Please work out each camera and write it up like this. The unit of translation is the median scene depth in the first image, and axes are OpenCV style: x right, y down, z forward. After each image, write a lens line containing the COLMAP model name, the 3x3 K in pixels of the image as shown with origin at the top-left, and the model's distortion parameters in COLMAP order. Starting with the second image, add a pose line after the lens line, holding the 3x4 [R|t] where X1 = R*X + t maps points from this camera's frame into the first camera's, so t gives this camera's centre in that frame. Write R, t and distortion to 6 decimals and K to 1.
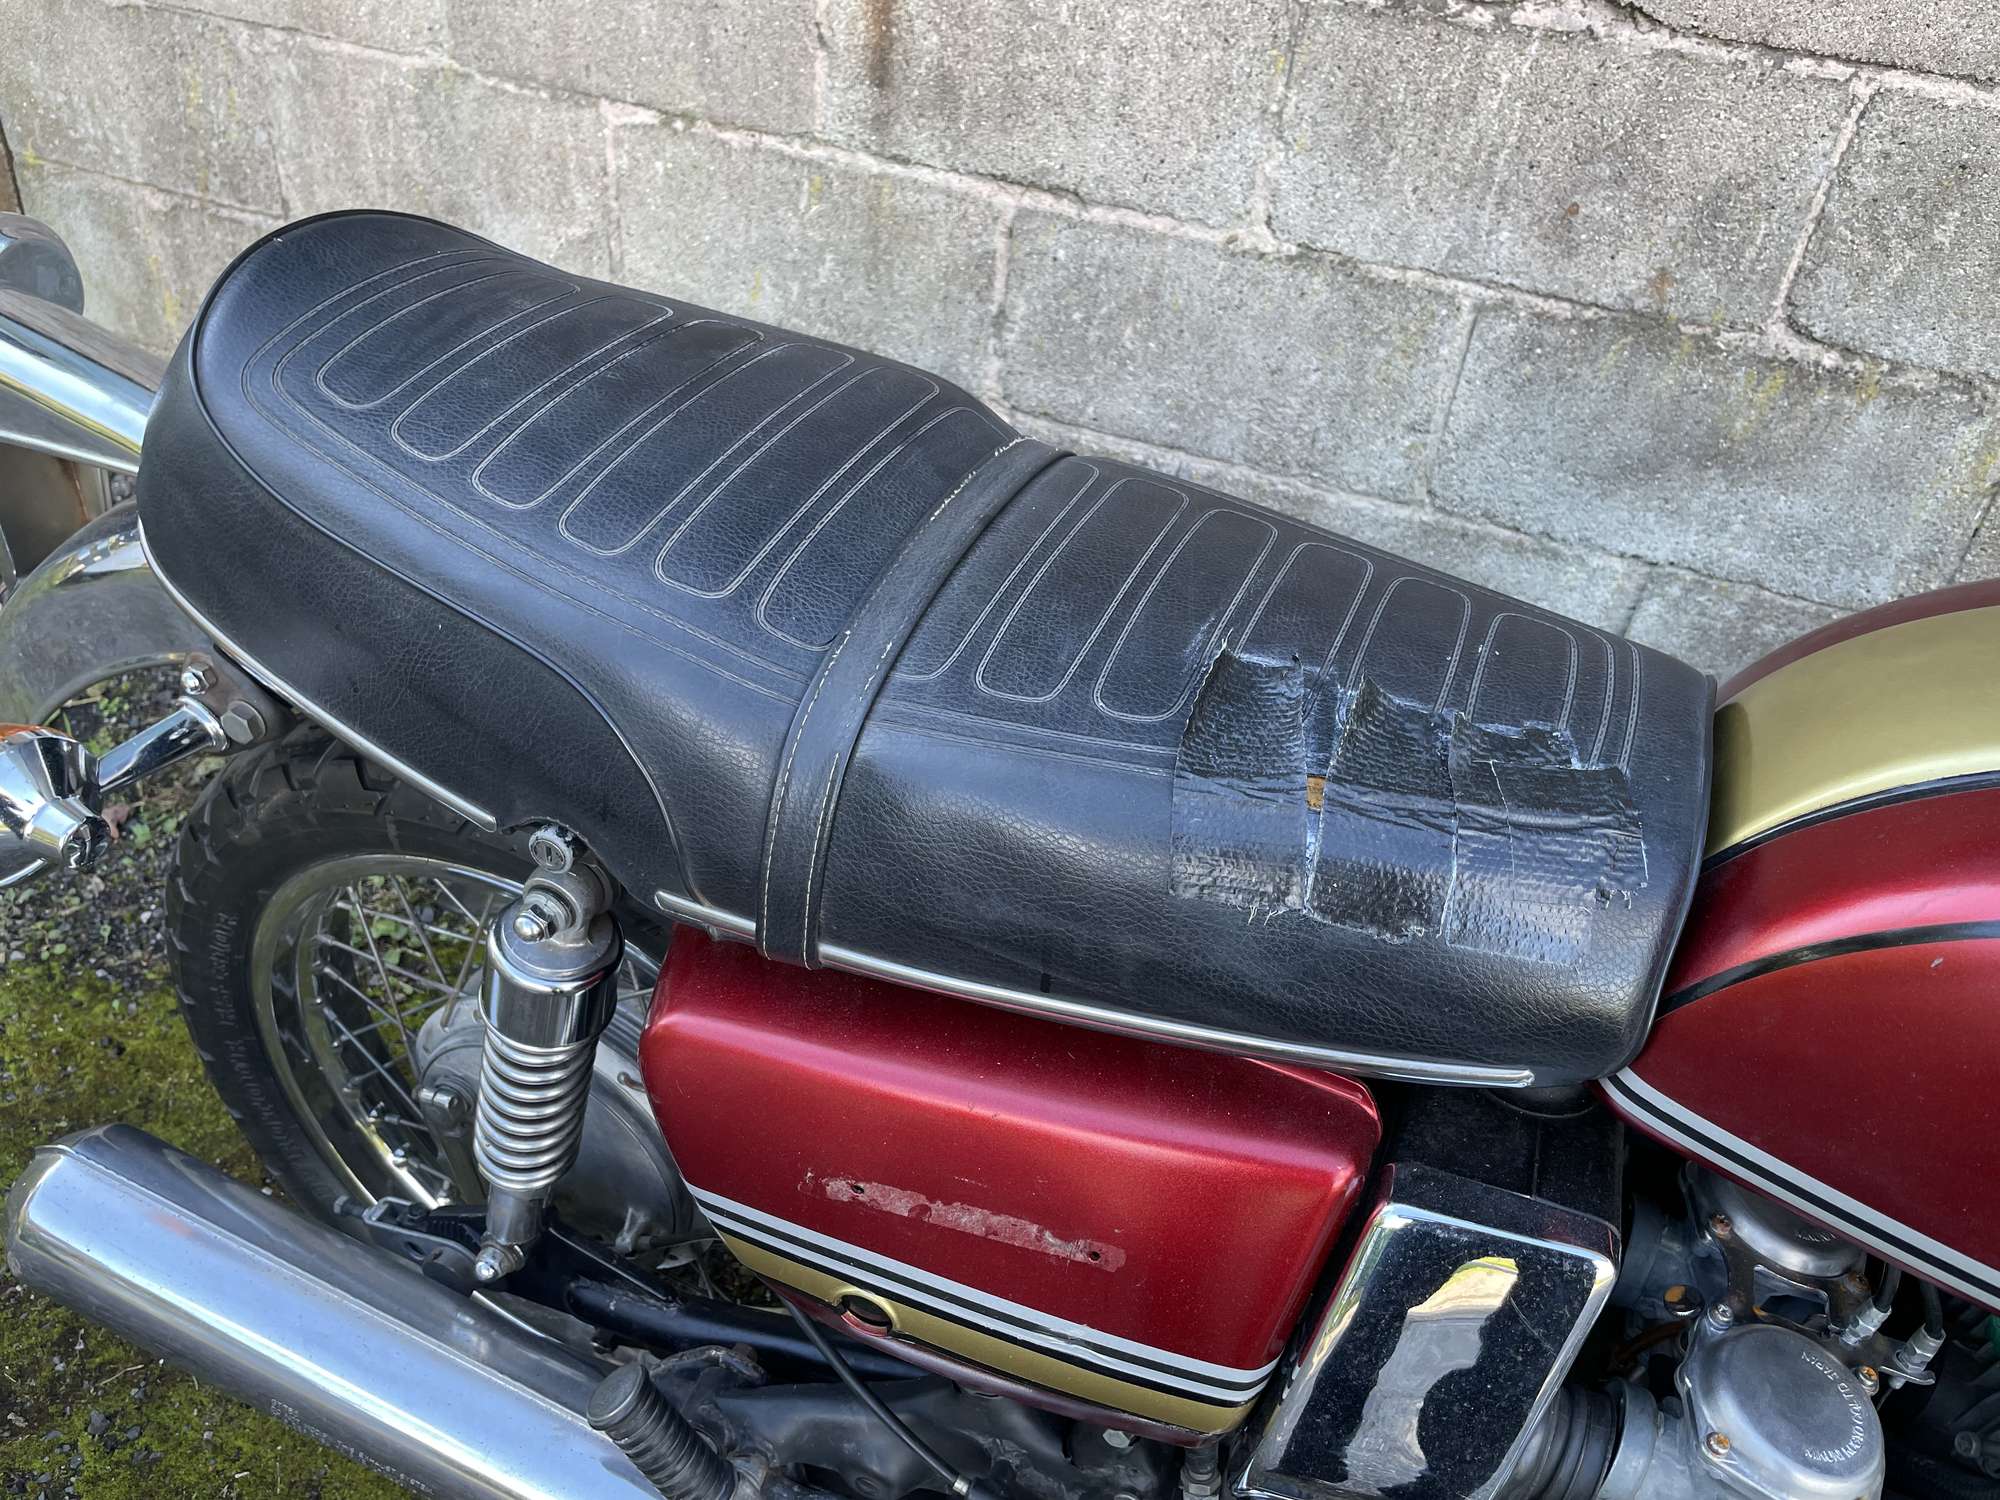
lens RADIAL K [[1534.4, 0, 979.8], [0, 1534.4, 732.7], [0, 0, 1]] dist [0.081299, -0.121472]
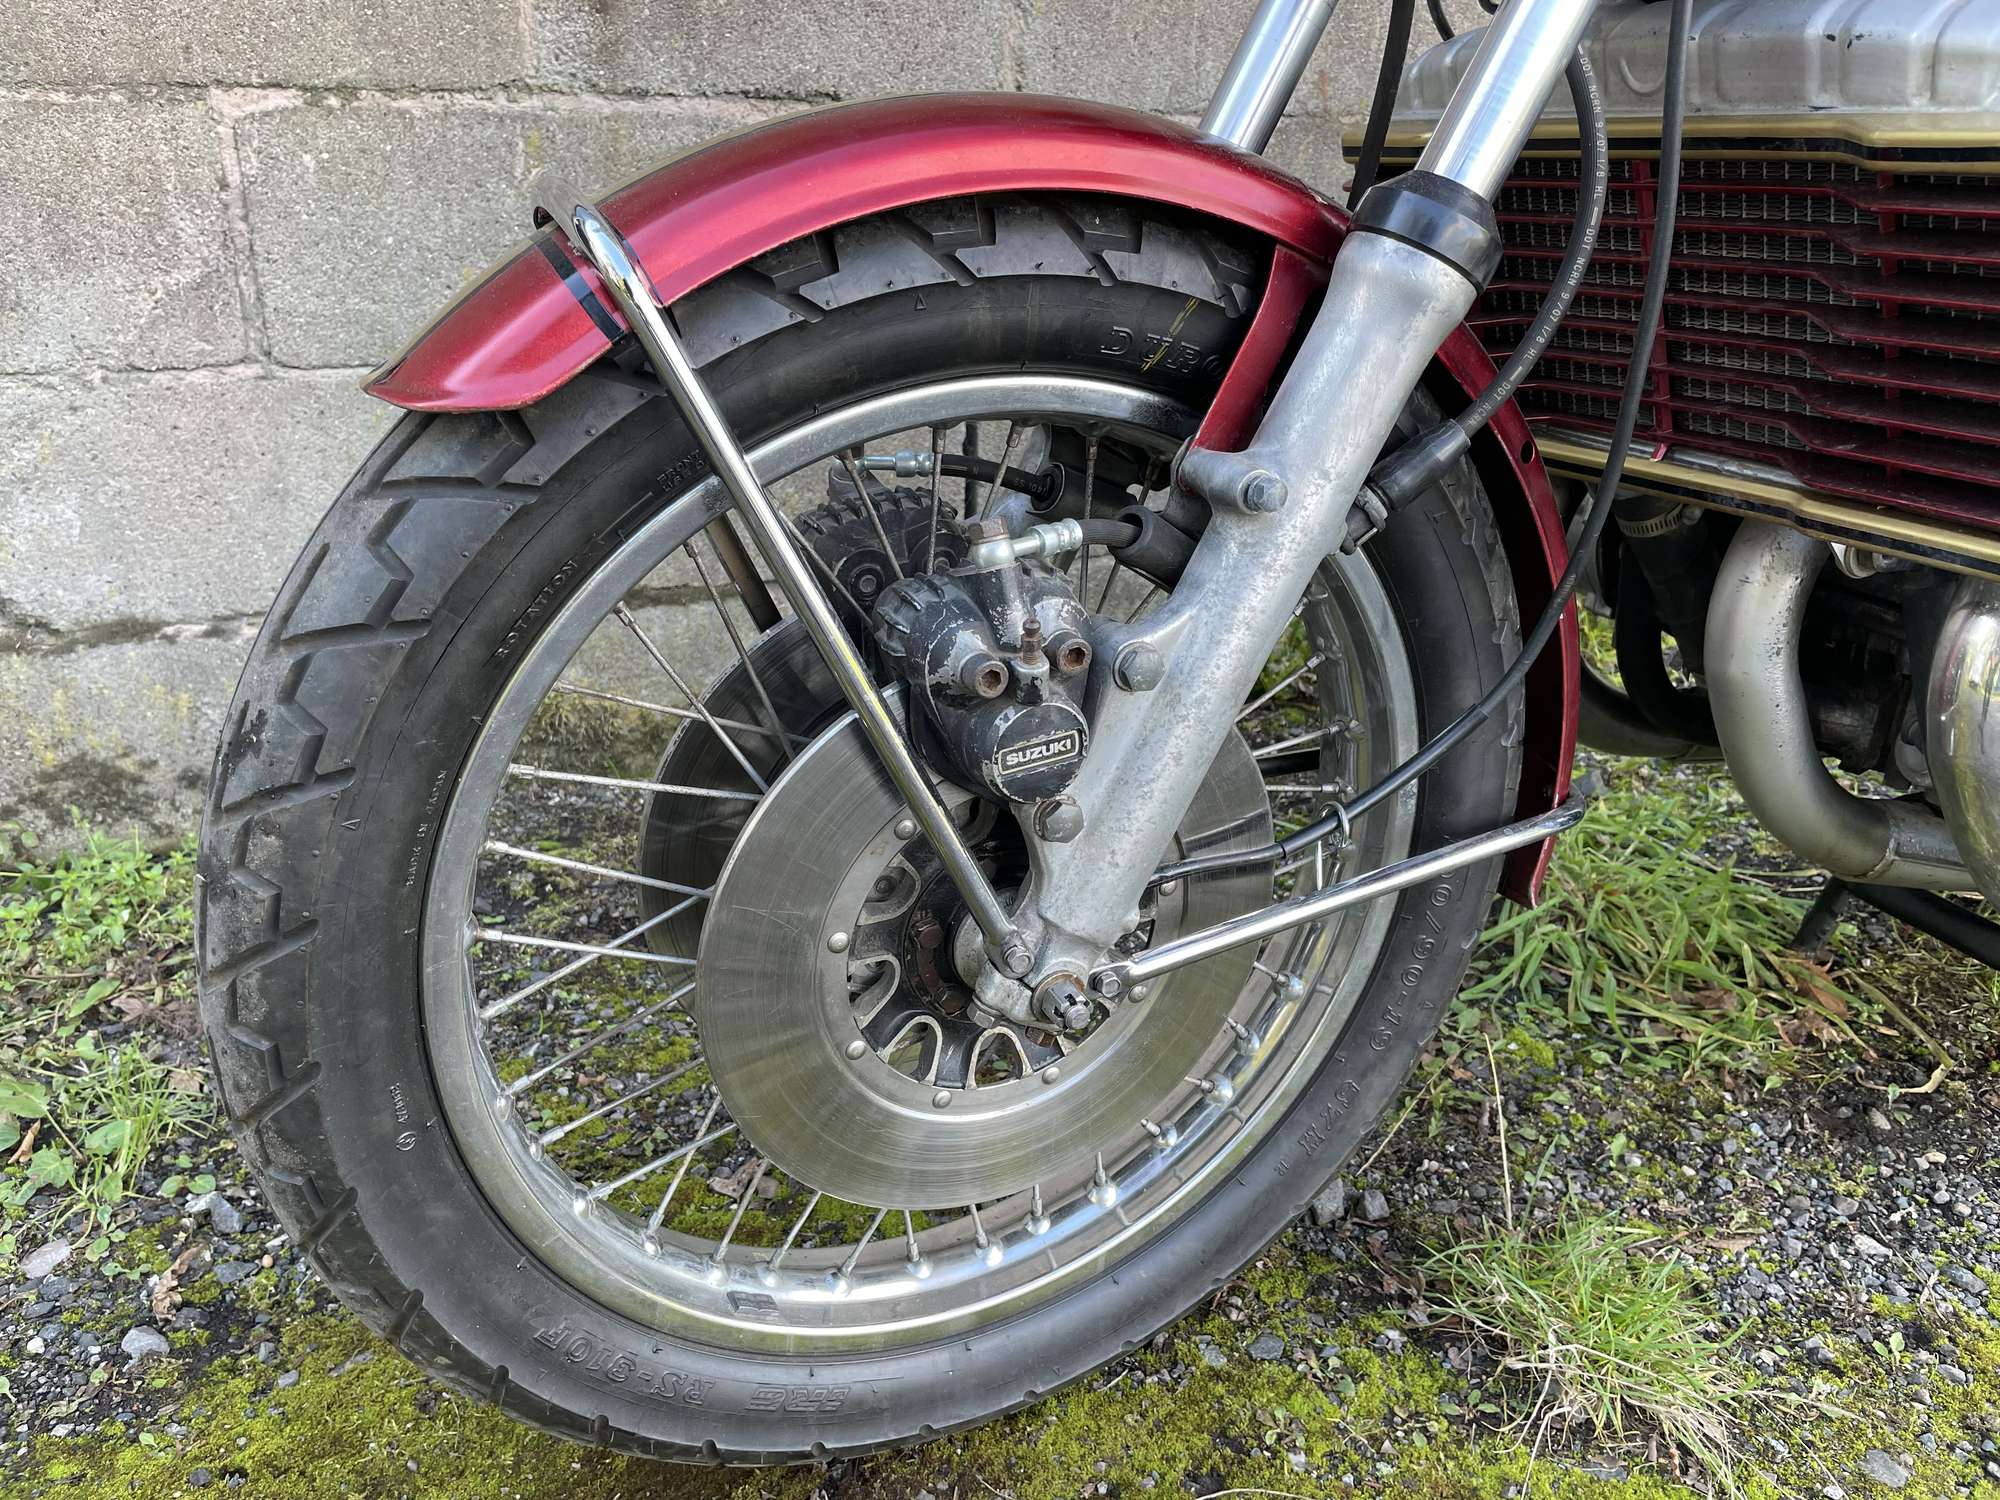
lens RADIAL K [[1534.4, 0, 995.2], [0, 1534.4, 757.3], [0, 0, 1]] dist [0.081299, -0.121472]
pose [[0.718610, -0.320920, 0.616936, -0.637729], [0.448090, 0.892113, -0.057875, 0.131528], [-0.531803, 0.318032, 0.784883, 0.331685]]
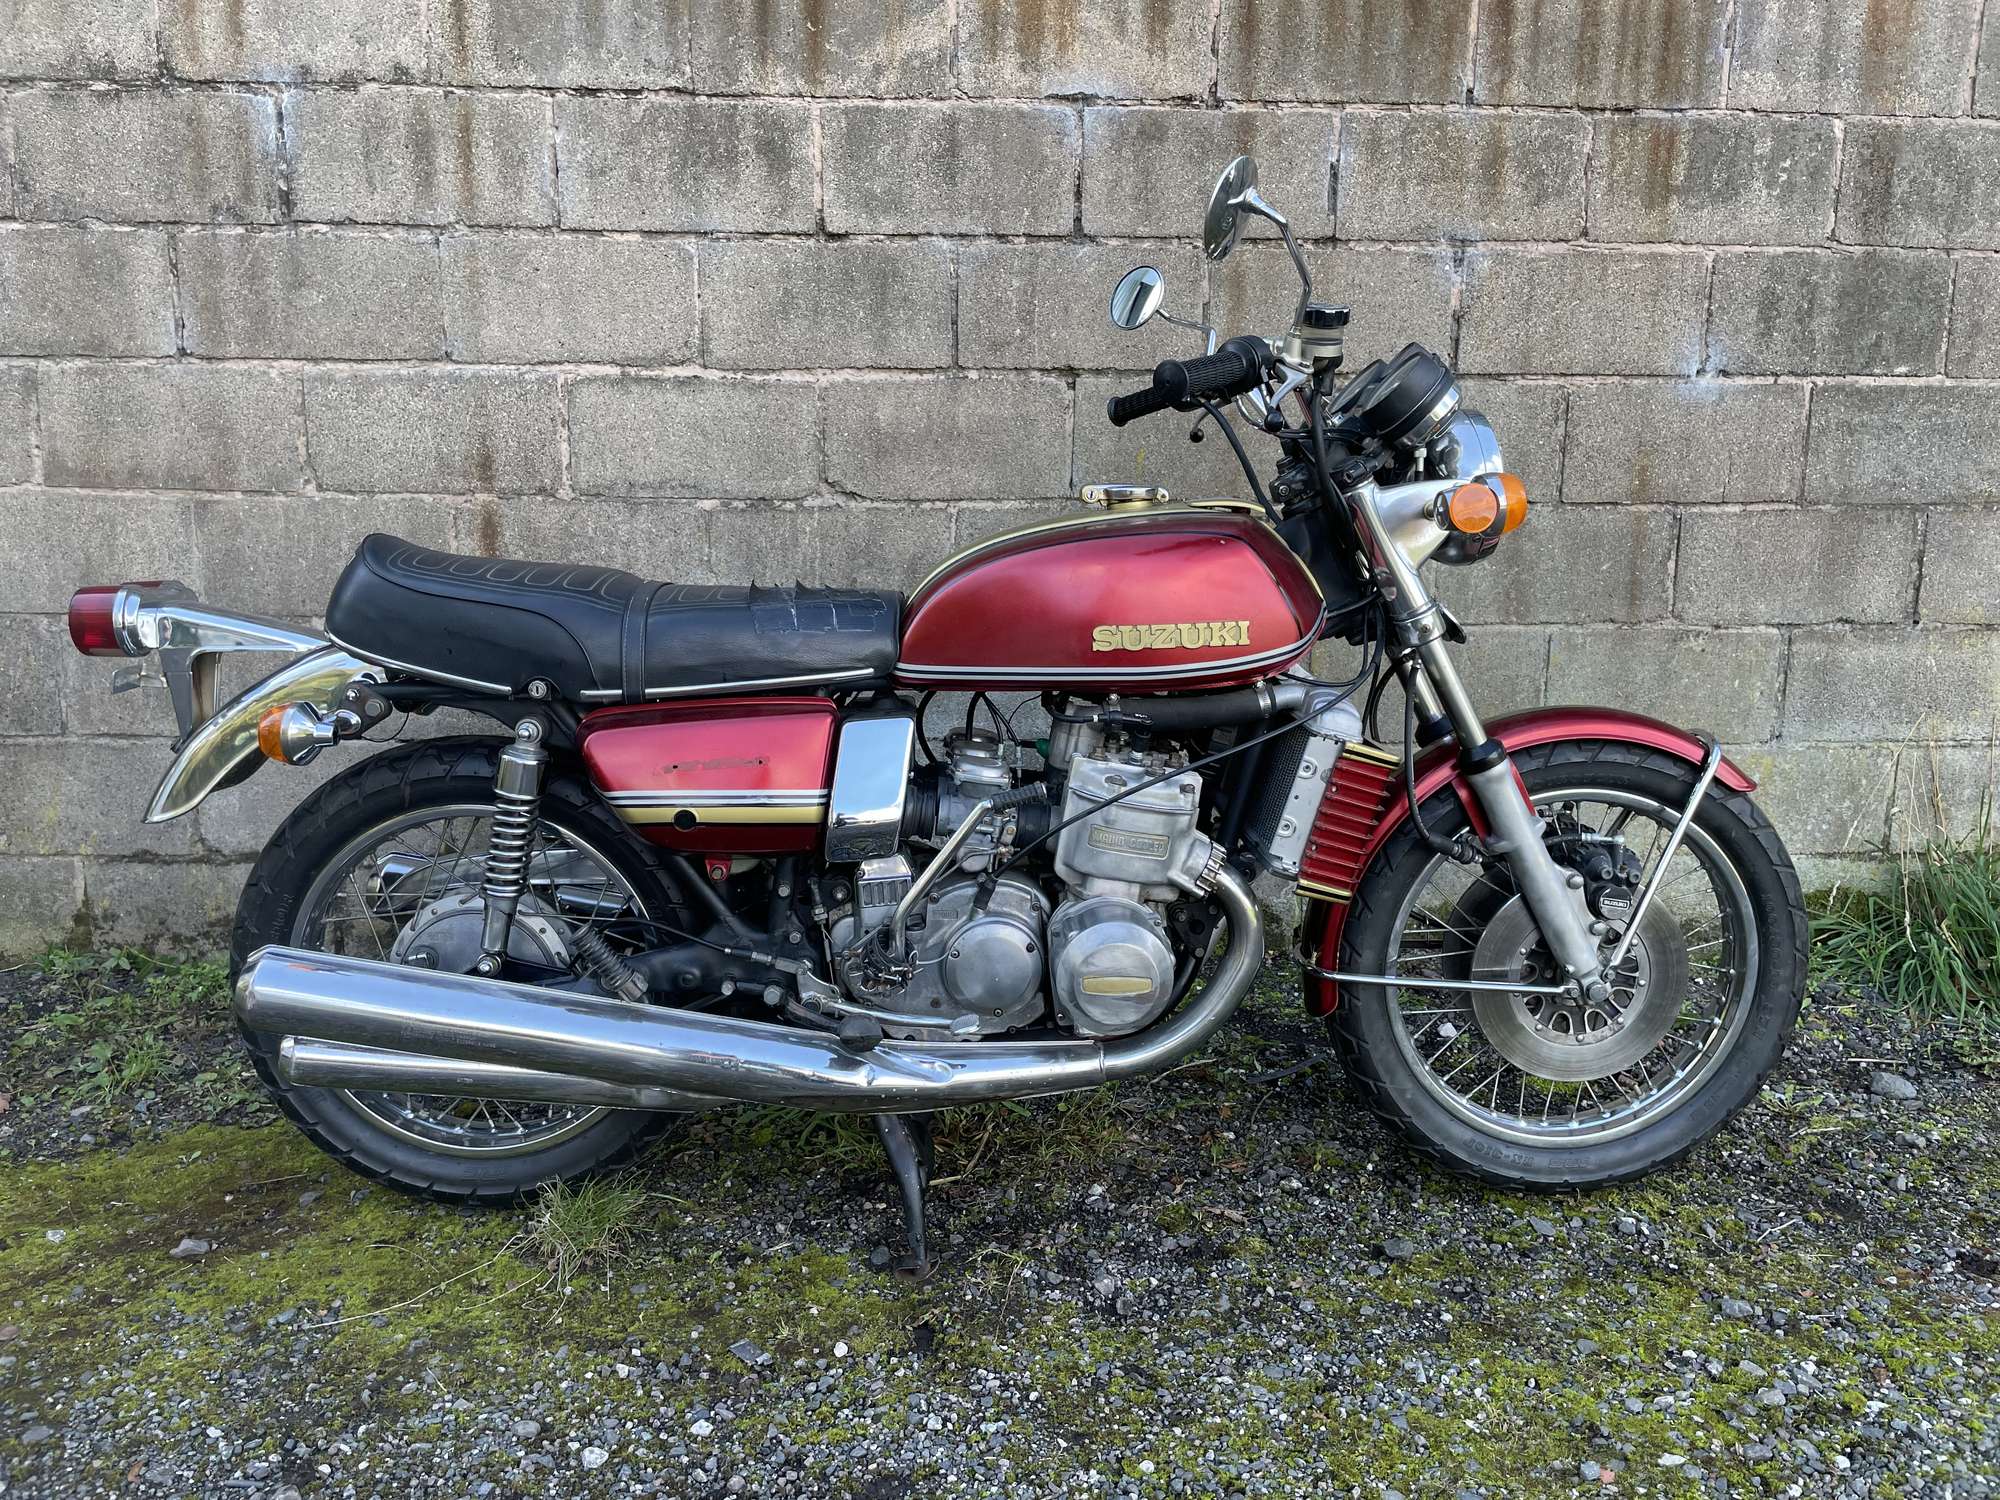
lens RADIAL K [[1534.4, 0, 1013.9], [0, 1534.4, 723.9], [0, 0, 1]] dist [0.081299, -0.121472]
pose [[0.904859, -0.144474, 0.400446, -0.286317], [0.301301, 0.881868, -0.362666, 0.646714], [-0.300744, 0.448817, 0.841496, -0.735259]]
